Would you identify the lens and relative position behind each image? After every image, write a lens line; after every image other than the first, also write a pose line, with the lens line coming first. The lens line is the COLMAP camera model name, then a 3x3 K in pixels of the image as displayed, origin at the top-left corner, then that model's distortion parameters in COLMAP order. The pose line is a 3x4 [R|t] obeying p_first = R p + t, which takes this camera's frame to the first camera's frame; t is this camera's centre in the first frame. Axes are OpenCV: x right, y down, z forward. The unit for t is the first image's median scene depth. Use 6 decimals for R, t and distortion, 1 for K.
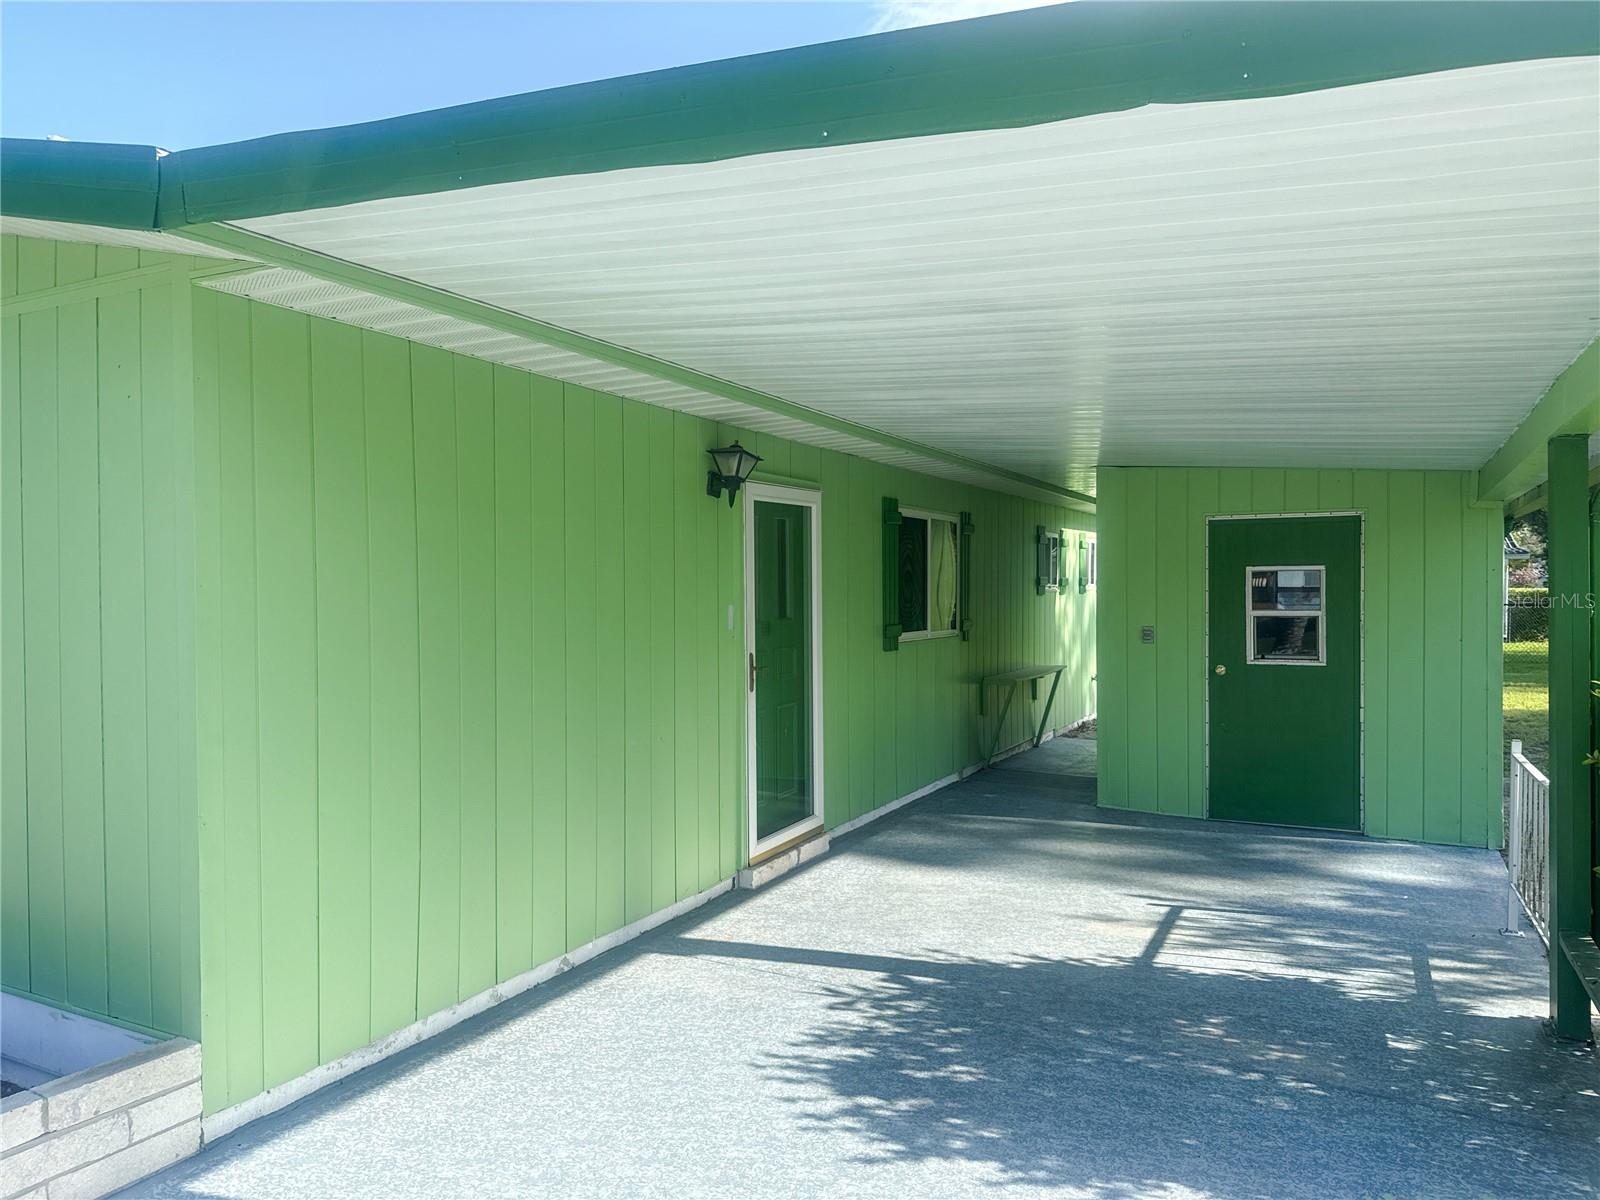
lens RADIAL K [[1136.8, 0, 800.4], [0, 1136.8, 594.7], [0, 0, 1]] dist [0.079049, -0.003153]
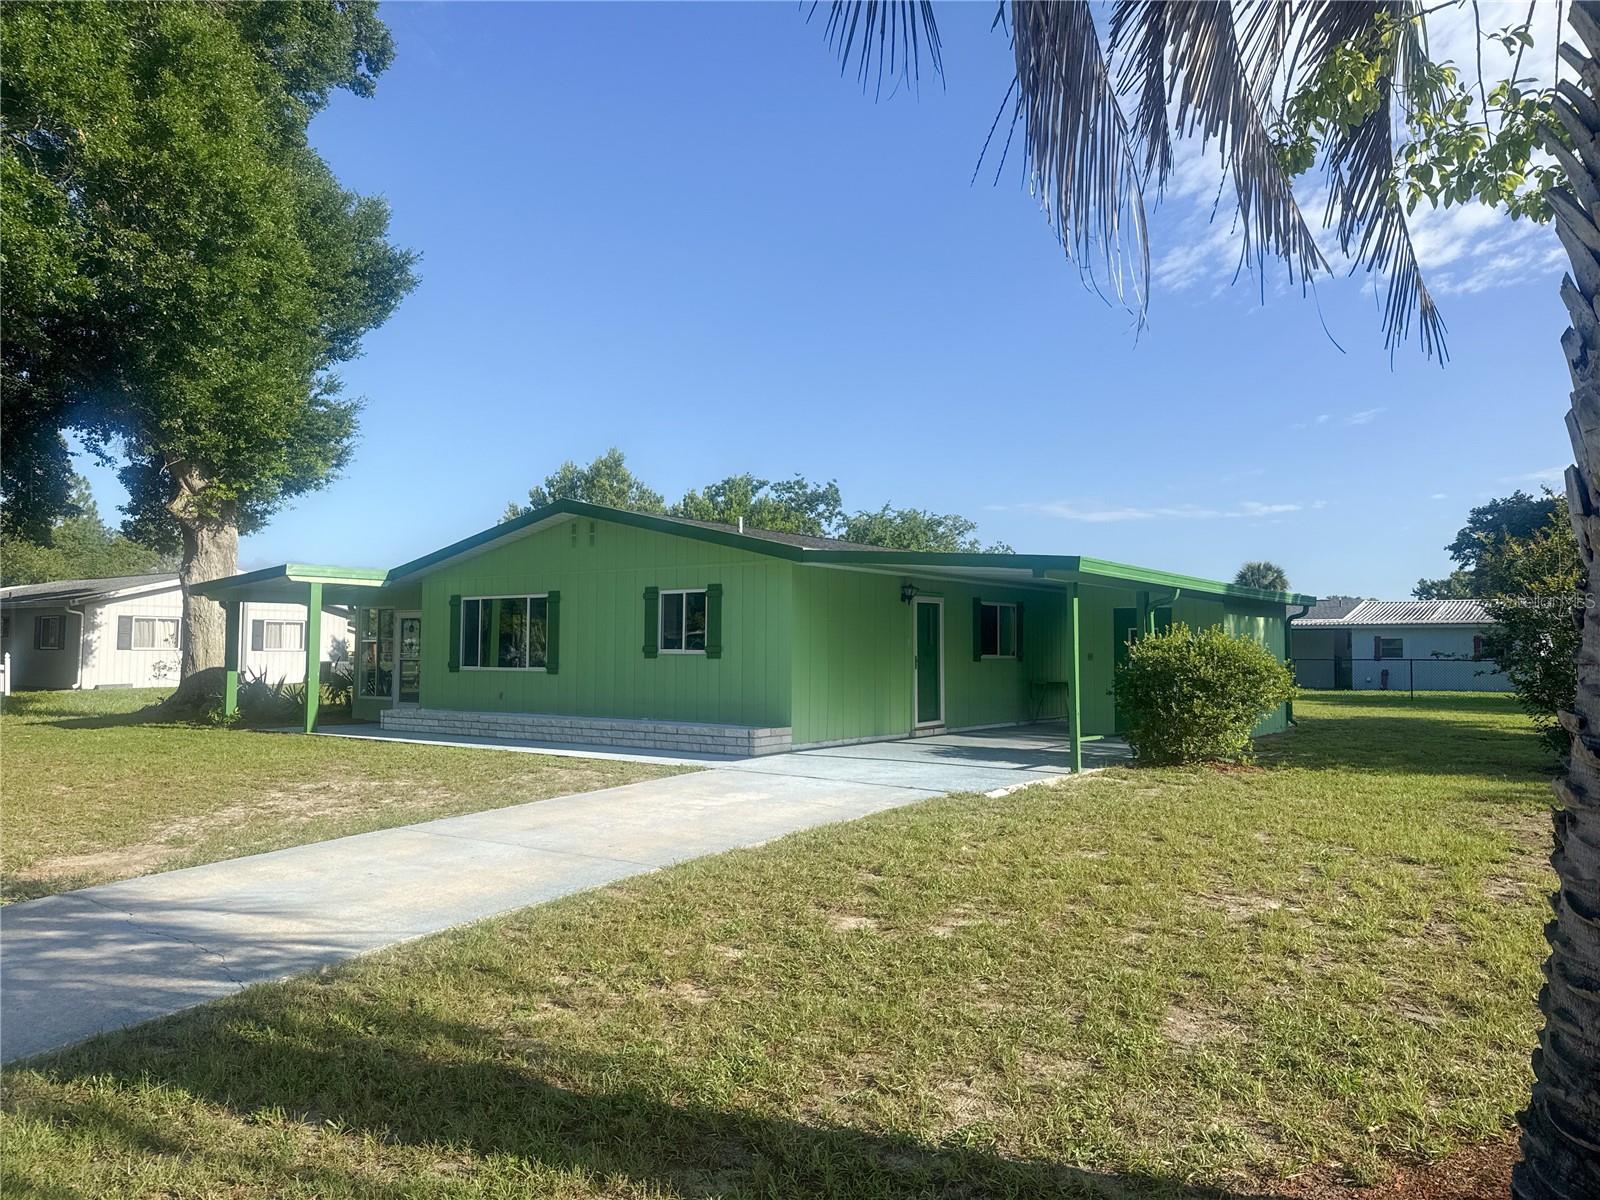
lens RADIAL K [[1136.8, 0, 802.0], [0, 1136.8, 598.3], [0, 0, 1]] dist [0.079049, -0.003153]
pose [[0.986183, -0.000824, -0.165657, 0.147662], [-0.008365, 0.998464, -0.054762, 0.065616], [0.165448, 0.055391, 0.984662, -1.869056]]
